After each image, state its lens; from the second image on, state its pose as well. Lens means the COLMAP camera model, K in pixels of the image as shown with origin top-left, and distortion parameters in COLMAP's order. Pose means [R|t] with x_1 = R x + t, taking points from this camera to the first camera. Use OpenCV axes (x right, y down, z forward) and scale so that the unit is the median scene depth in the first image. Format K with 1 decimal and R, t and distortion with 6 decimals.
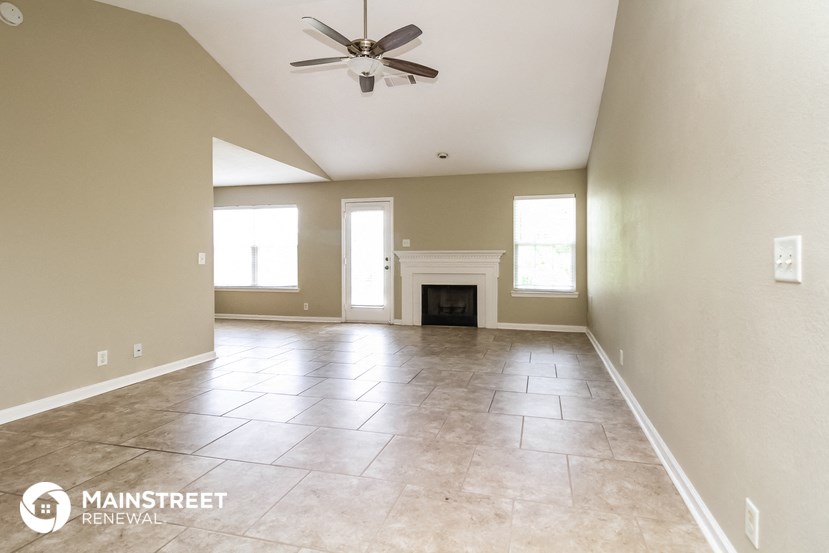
lens RADIAL K [[379.6, 0, 425.6], [0, 379.6, 270.8], [0, 0, 1]] dist [-0.009326, -0.000386]
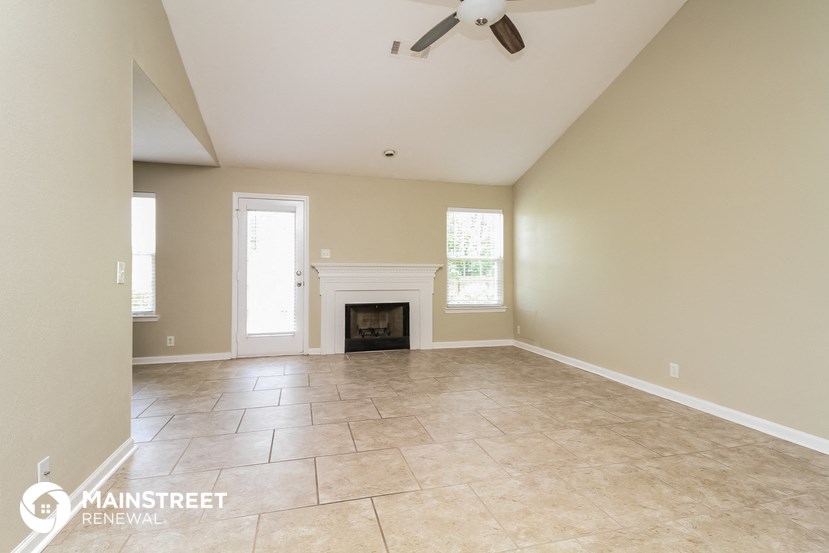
lens RADIAL K [[379.6, 0, 425.6], [0, 379.6, 270.8], [0, 0, 1]] dist [-0.009326, -0.000386]
pose [[0.878478, 0.005963, 0.477745, -0.259036], [0.013162, 0.999241, -0.036674, -0.003399], [-0.477601, 0.038506, 0.877733, 0.187600]]
